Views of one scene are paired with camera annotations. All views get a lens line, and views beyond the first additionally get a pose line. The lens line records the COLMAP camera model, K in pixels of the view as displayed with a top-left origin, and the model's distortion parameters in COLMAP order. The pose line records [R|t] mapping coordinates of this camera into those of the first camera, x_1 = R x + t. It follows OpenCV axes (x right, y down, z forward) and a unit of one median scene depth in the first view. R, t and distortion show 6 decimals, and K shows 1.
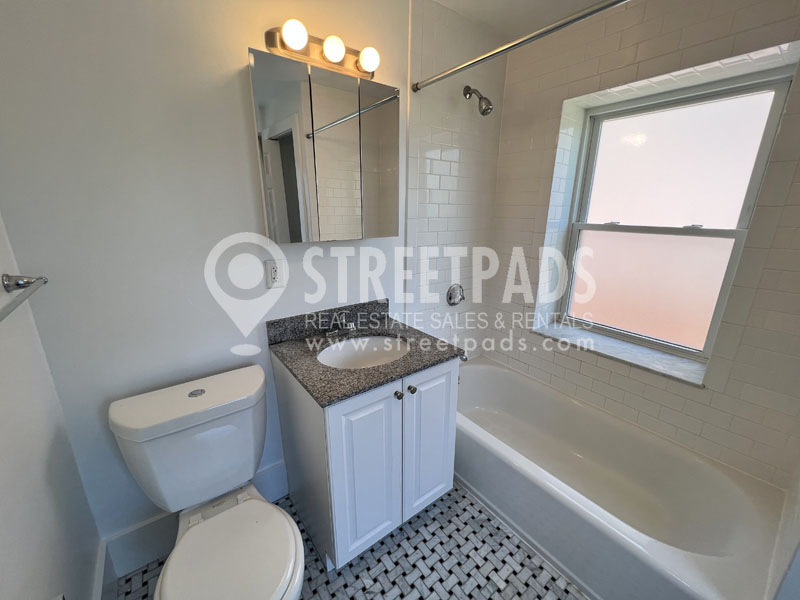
lens RADIAL K [[320.5, 0, 395.9], [0, 320.5, 298.2], [0, 0, 1]] dist [-0.002364, -0.000085]
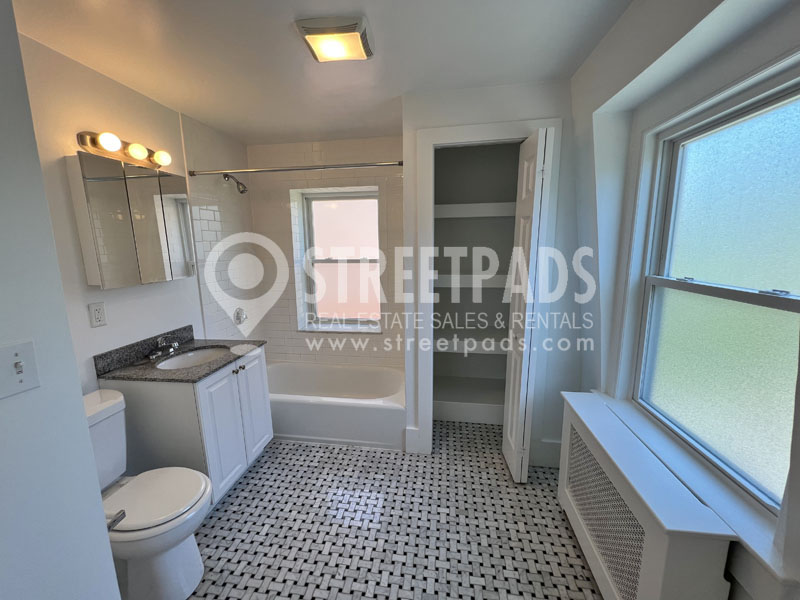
lens RADIAL K [[320.5, 0, 397.5], [0, 320.5, 299.0], [0, 0, 1]] dist [-0.002364, -0.000085]
pose [[0.708049, -0.137721, 0.692603, -0.393916], [0.208727, 0.977790, -0.018953, 0.121777], [-0.674611, 0.157984, 0.721069, -0.625214]]
